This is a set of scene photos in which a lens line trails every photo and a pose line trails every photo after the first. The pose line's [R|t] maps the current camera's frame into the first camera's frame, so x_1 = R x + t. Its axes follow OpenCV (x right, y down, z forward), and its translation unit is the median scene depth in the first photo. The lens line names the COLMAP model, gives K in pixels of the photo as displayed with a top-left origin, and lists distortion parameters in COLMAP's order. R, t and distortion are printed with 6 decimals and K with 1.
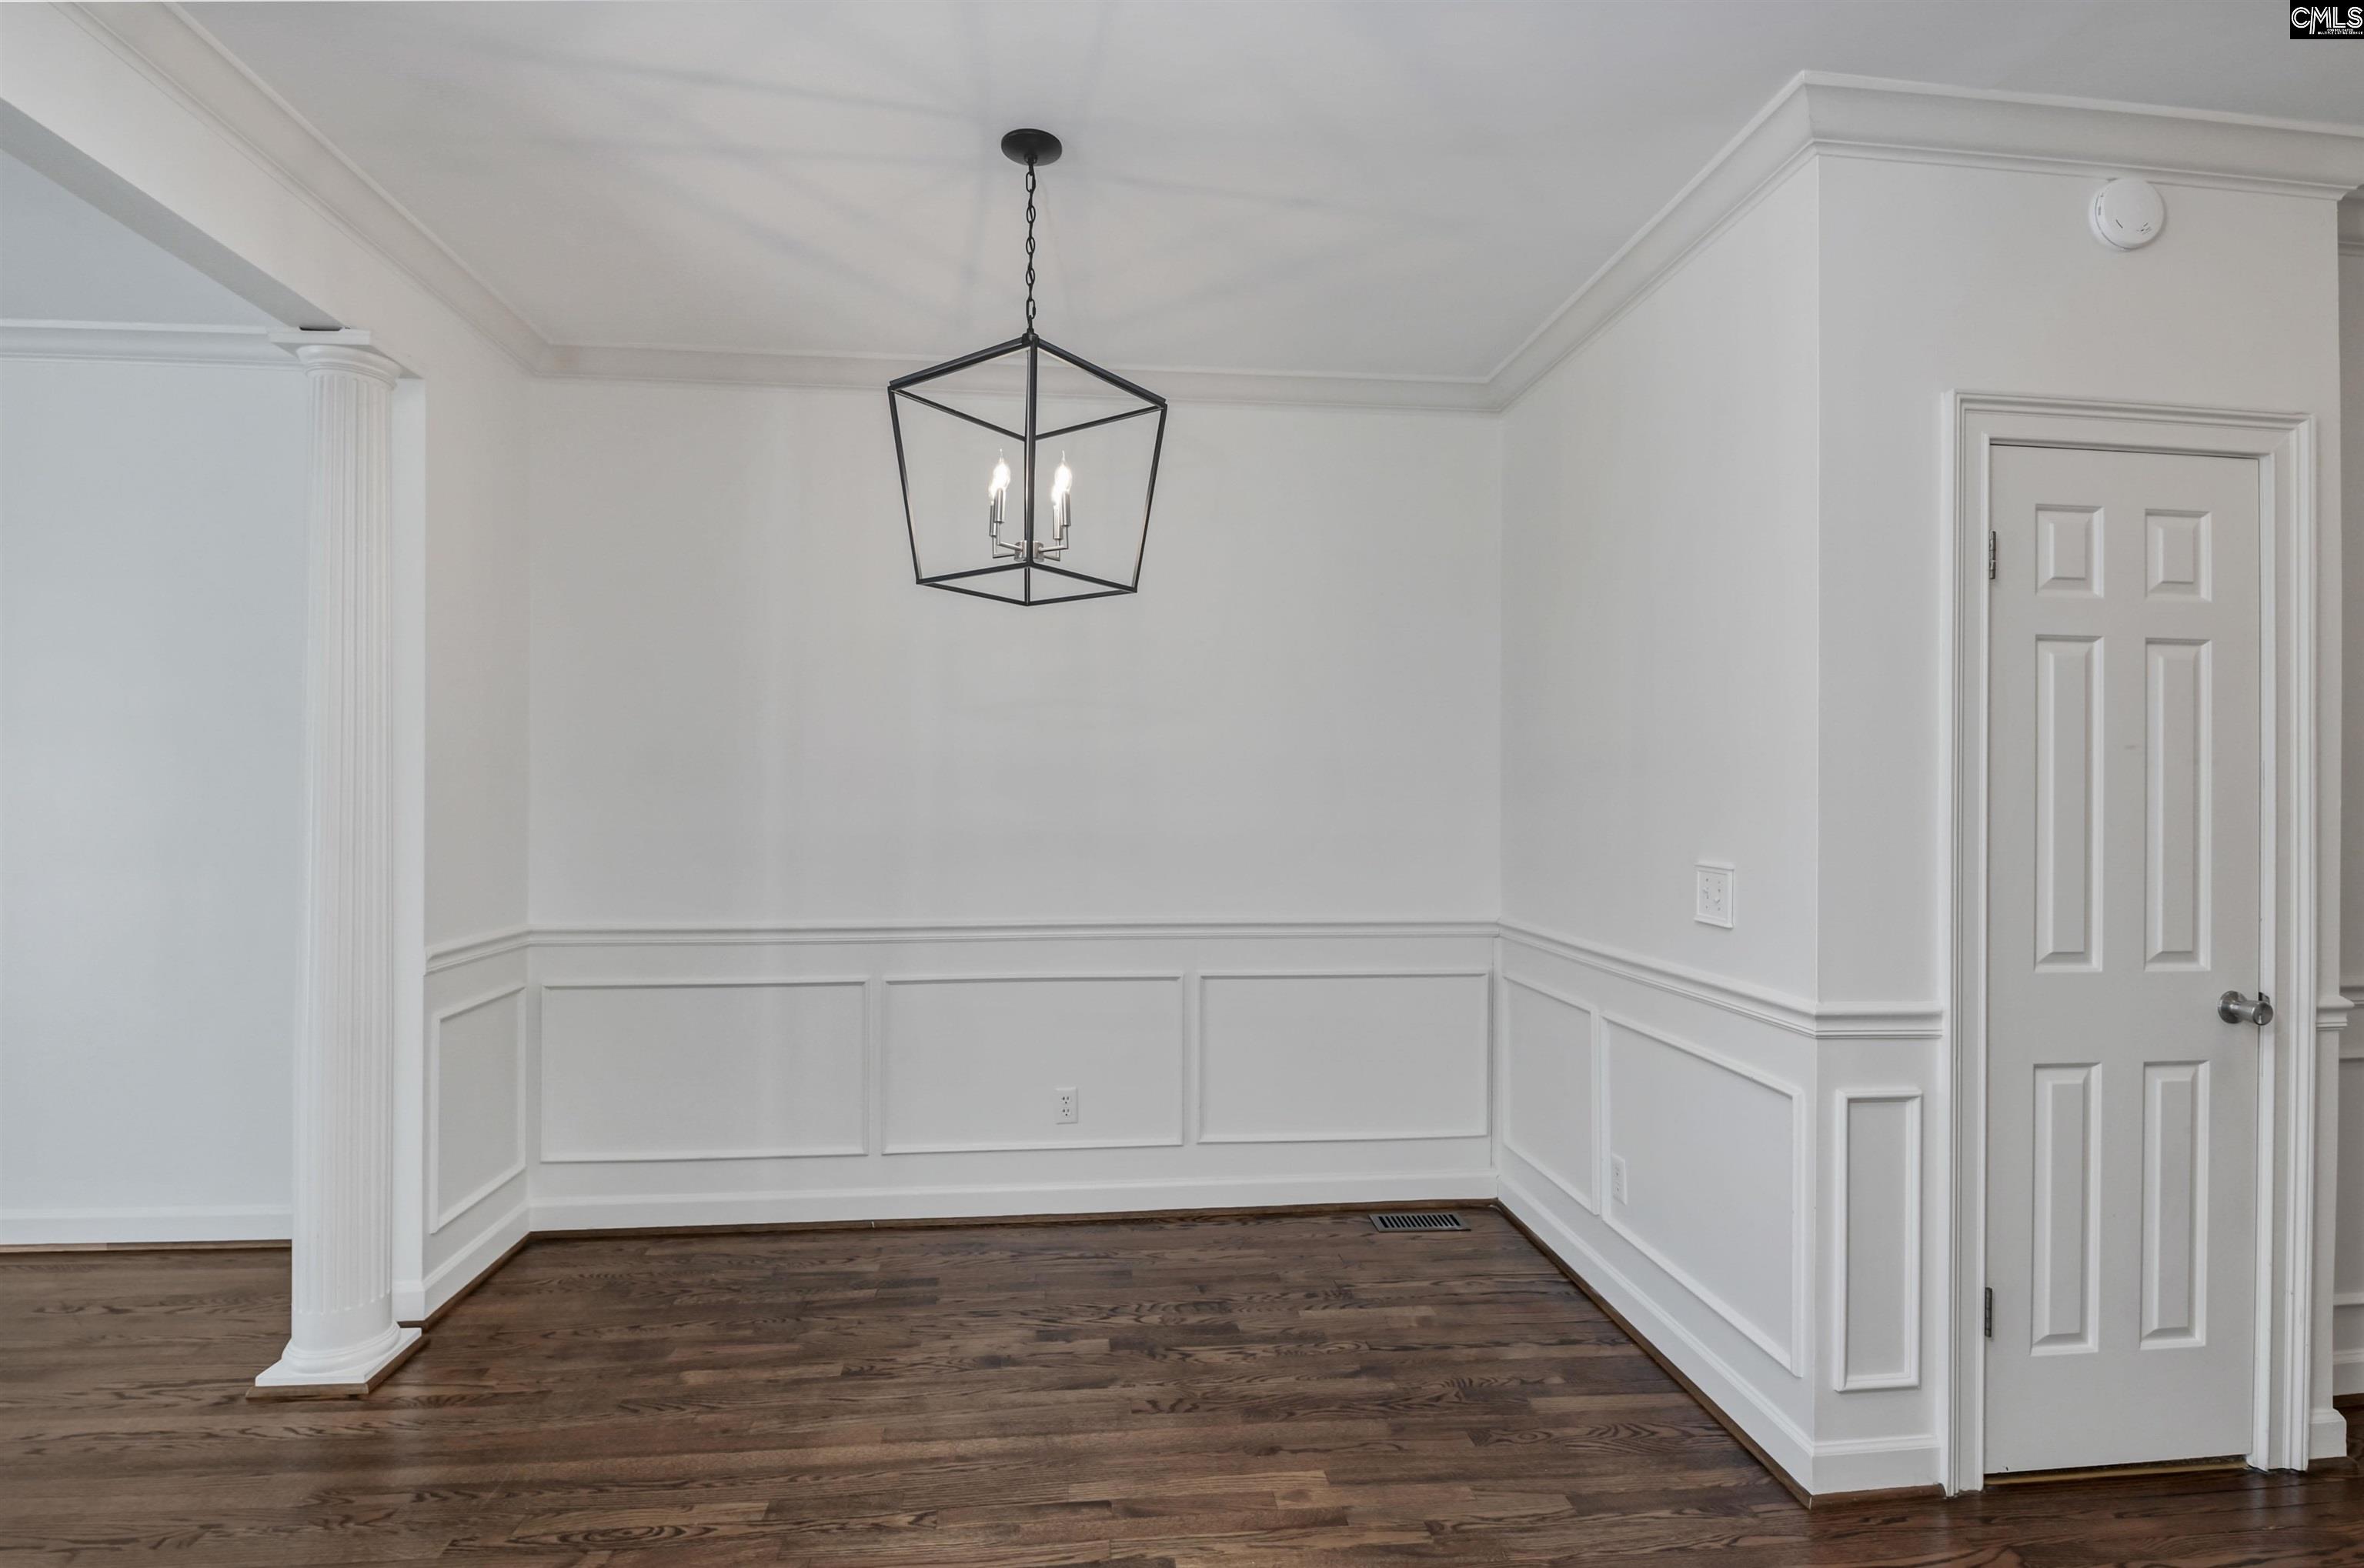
lens RADIAL K [[1139.6, 0, 1173.3], [0, 1139.6, 793.2], [0, 0, 1]] dist [-0.000239, -0.010803]
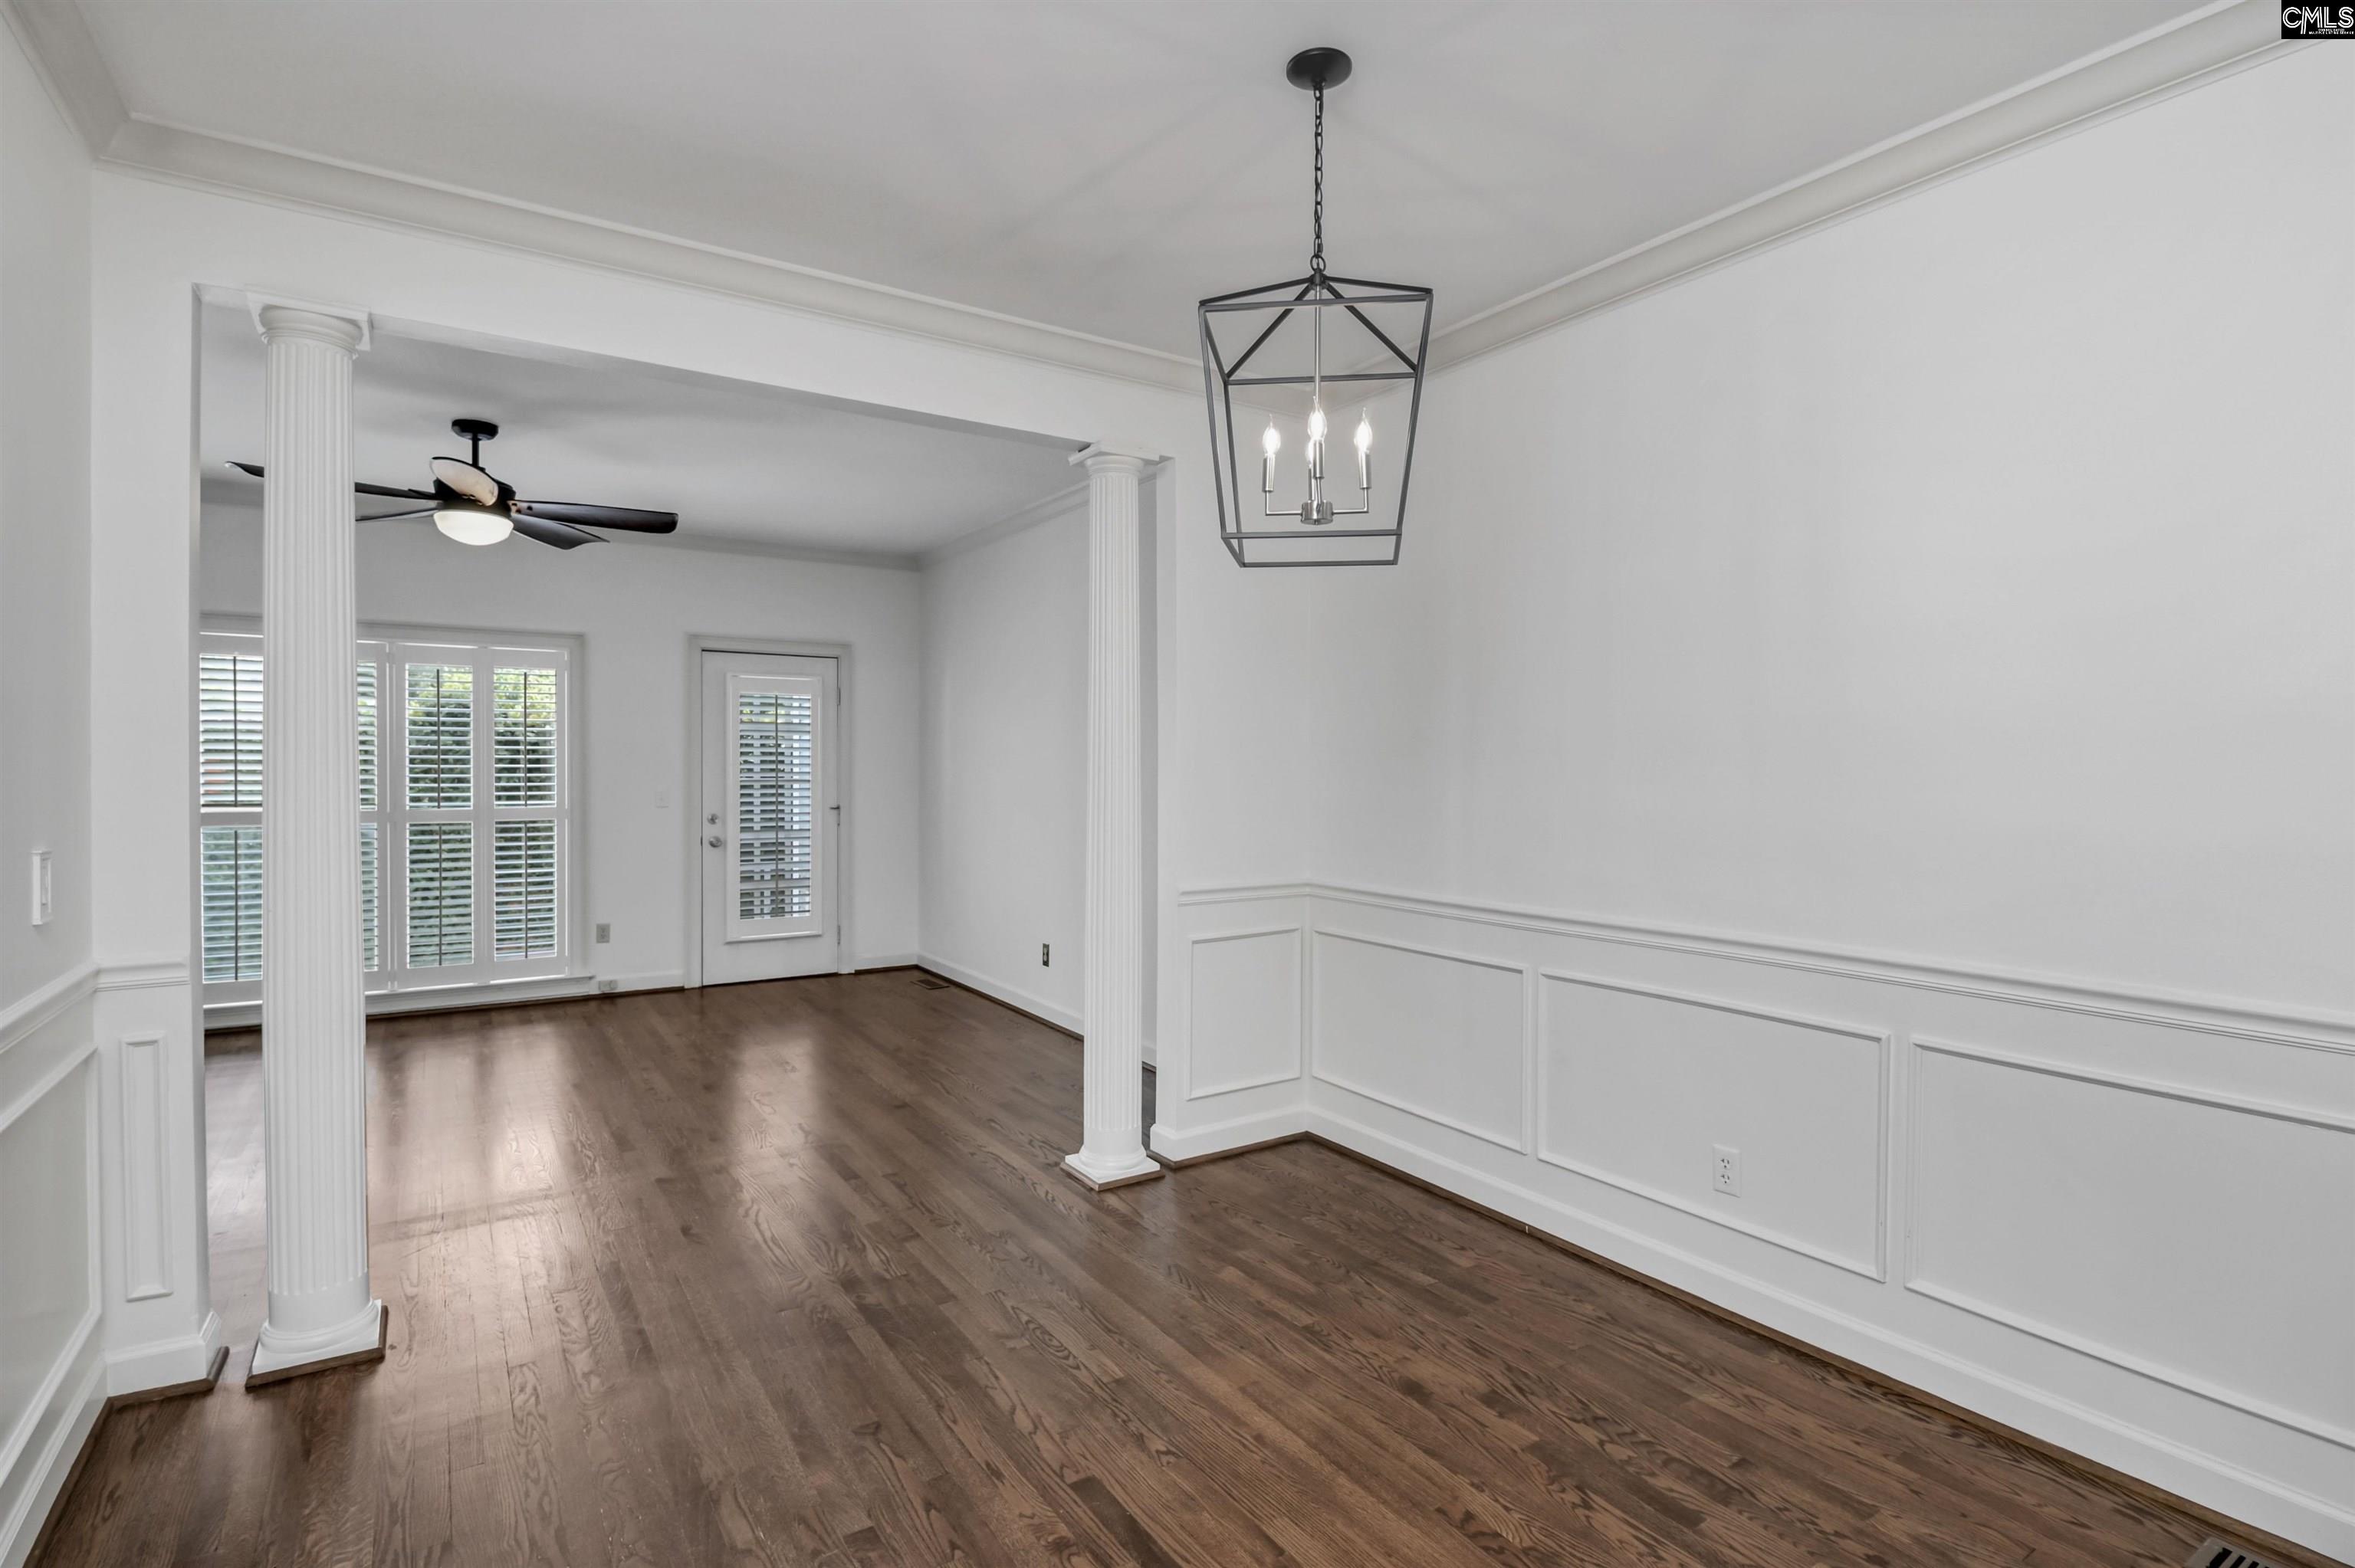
lens RADIAL K [[1134.8, 0, 1174.4], [0, 1134.8, 777.7], [0, 0, 1]] dist [0.002049, -0.010638]
pose [[0.458902, 0.009753, -0.888433, 0.561697], [-0.001714, 0.999948, 0.010093, -0.002942], [0.888485, -0.003109, 0.458895, 0.410236]]
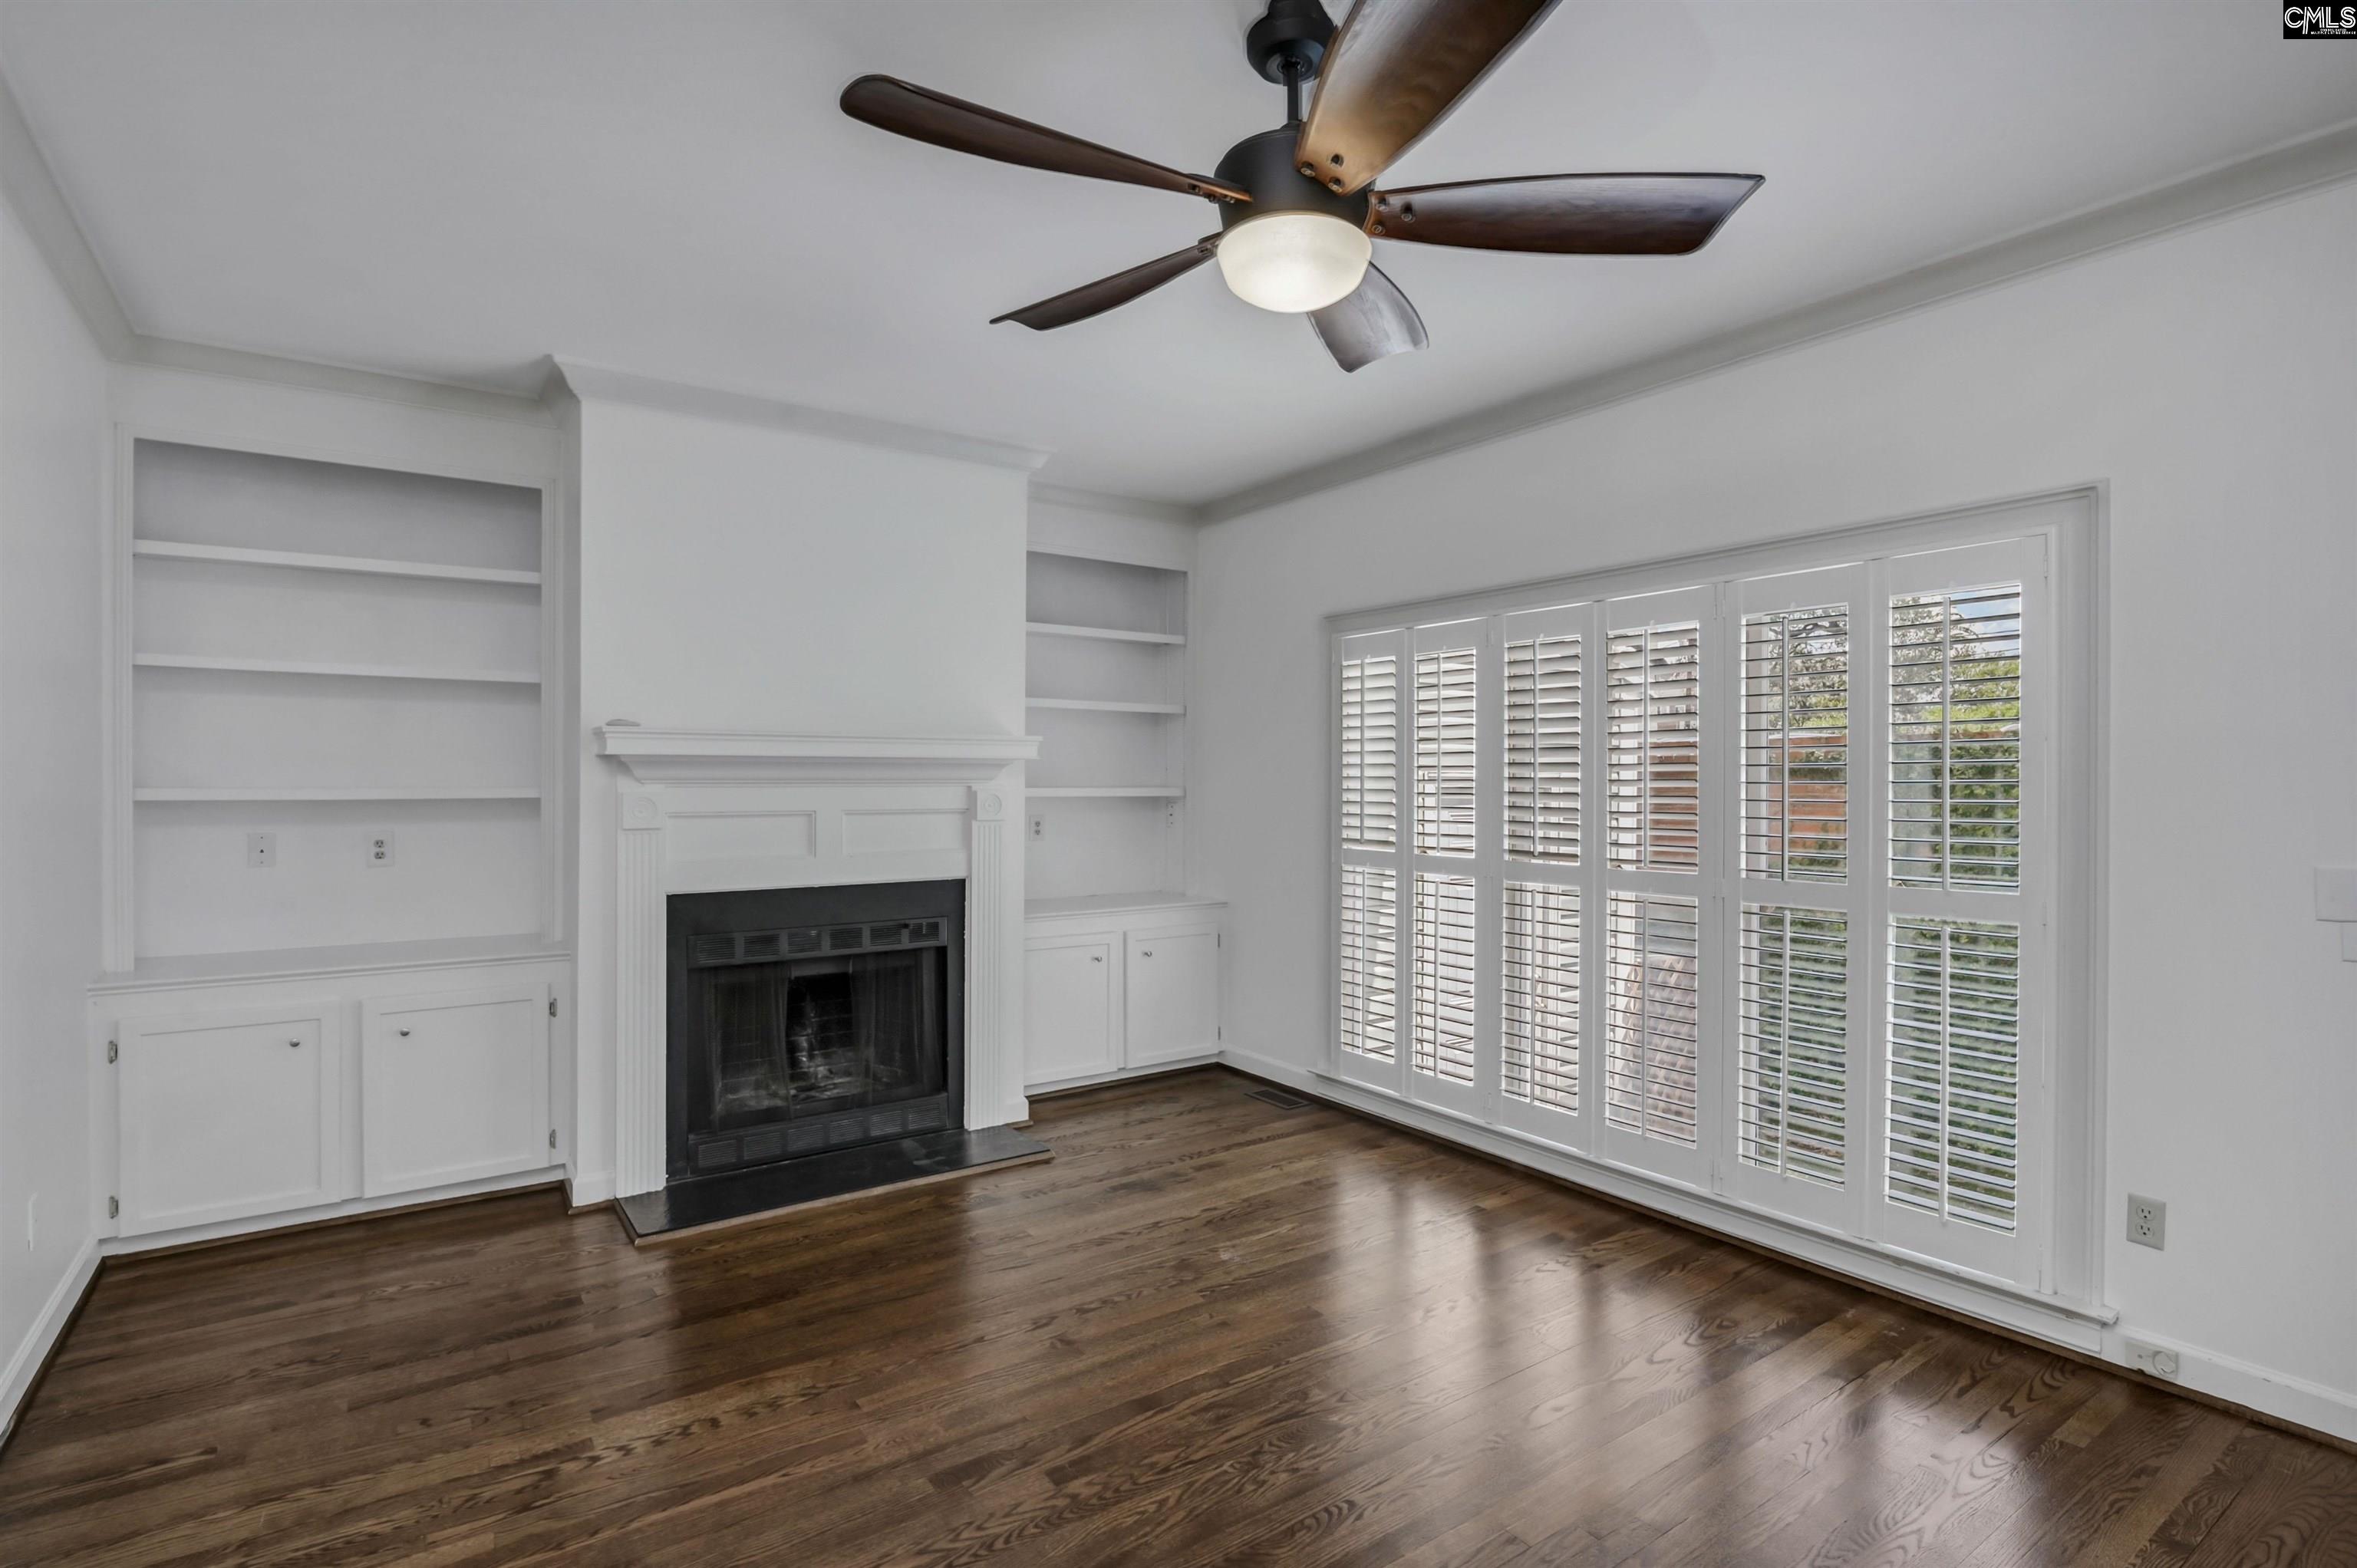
lens RADIAL K [[1135.9, 0, 1175.4], [0, 1135.9, 777.7], [0, 0, 1]] dist [0.002049, -0.010638]
pose [[-0.871364, -0.006777, -0.490590, -0.994892], [-0.002610, 0.999954, -0.009178, -0.011627], [0.490630, -0.006717, -0.871342, 0.876126]]
